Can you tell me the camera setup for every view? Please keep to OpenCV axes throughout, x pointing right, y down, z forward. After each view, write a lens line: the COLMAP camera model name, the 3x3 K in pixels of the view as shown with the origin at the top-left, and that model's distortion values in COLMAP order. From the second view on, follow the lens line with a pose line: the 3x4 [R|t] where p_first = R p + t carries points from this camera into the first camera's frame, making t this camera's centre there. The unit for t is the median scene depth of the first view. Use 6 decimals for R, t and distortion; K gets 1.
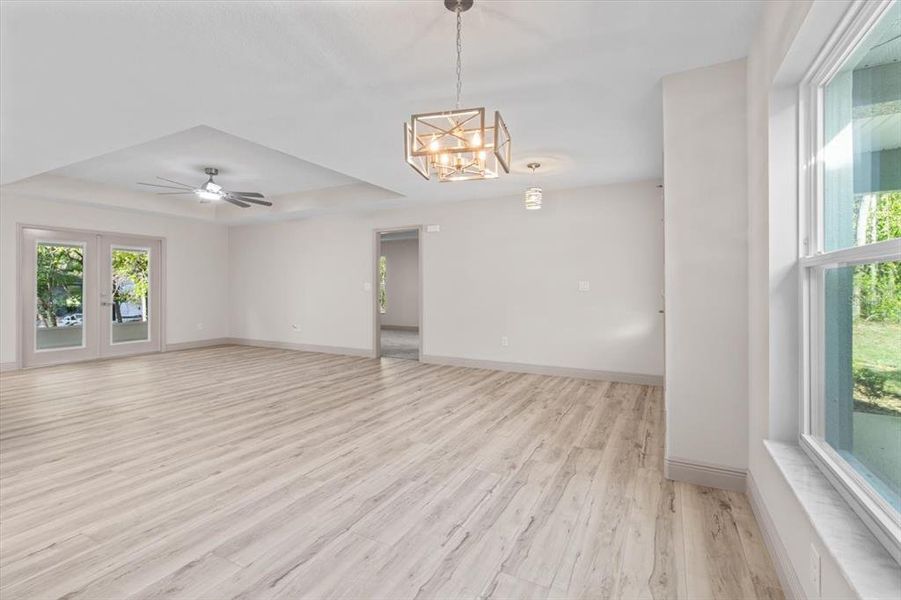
lens RADIAL K [[417.9, 0, 439.6], [0, 417.9, 285.4], [0, 0, 1]] dist [-0.002633, -0.000153]
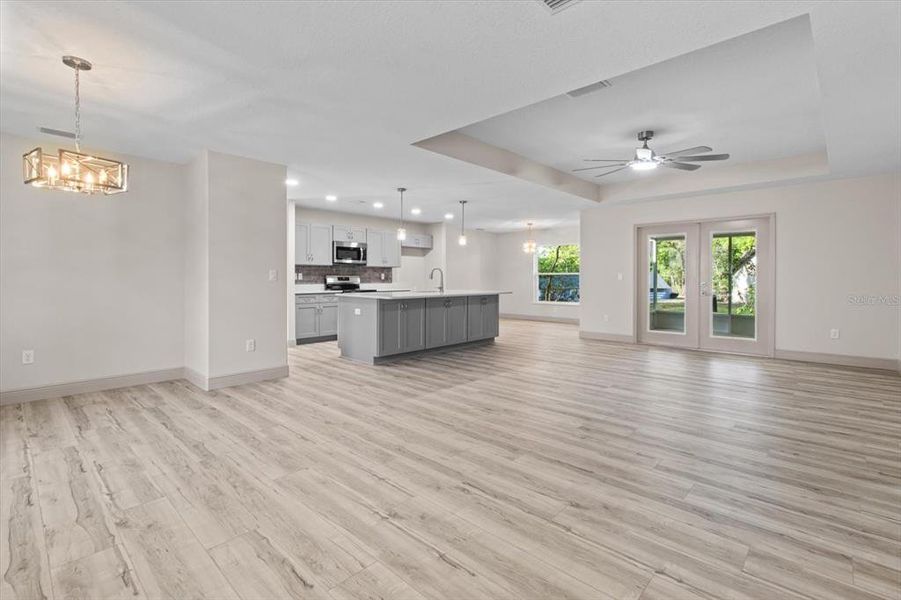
lens RADIAL K [[417.9, 0, 452.2], [0, 417.9, 280.6], [0, 0, 1]] dist [-0.002633, -0.000153]
pose [[-0.246218, 0.007980, -0.969182, 0.619968], [0.003476, 0.999967, 0.007350, 0.010166], [0.969208, -0.001559, -0.246238, 1.471215]]
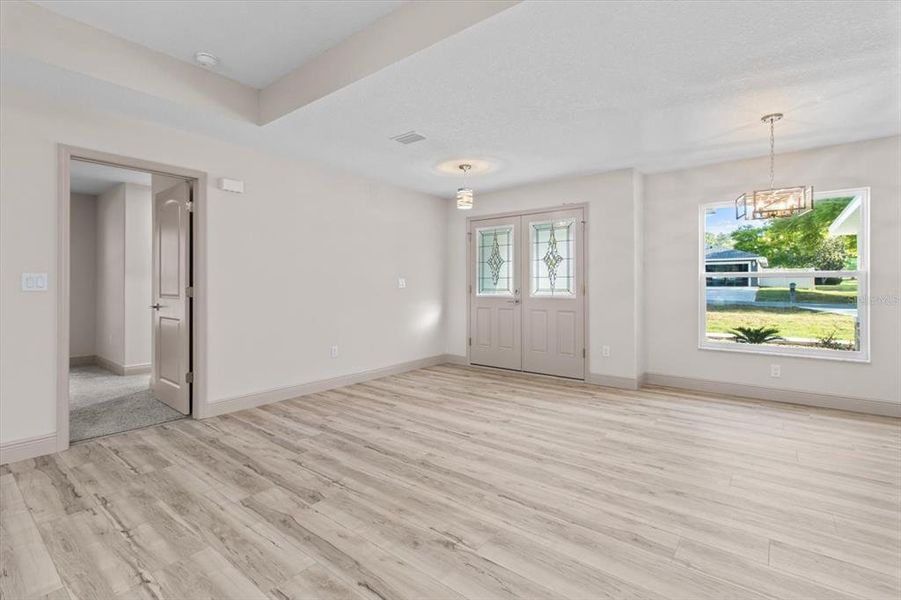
lens RADIAL K [[417.9, 0, 447.4], [0, 417.9, 284.7], [0, 0, 1]] dist [-0.002633, -0.000153]
pose [[0.176007, 0.001610, 0.984388, -1.102648], [-0.005417, 0.999985, -0.000667, 0.007657], [-0.984374, -0.005216, 0.176013, 1.184201]]
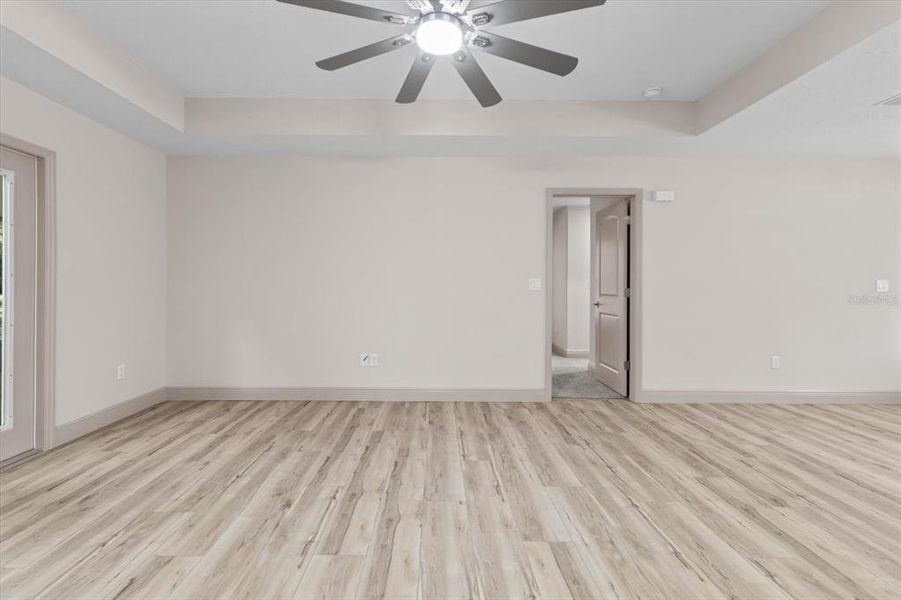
lens RADIAL K [[417.9, 0, 437.1], [0, 417.9, 286.3], [0, 0, 1]] dist [-0.002633, -0.000153]
pose [[0.880566, 0.005455, 0.473892, -1.281691], [-0.008041, 0.999962, 0.003431, 0.010917], [-0.473855, -0.006831, 0.880576, 1.186089]]
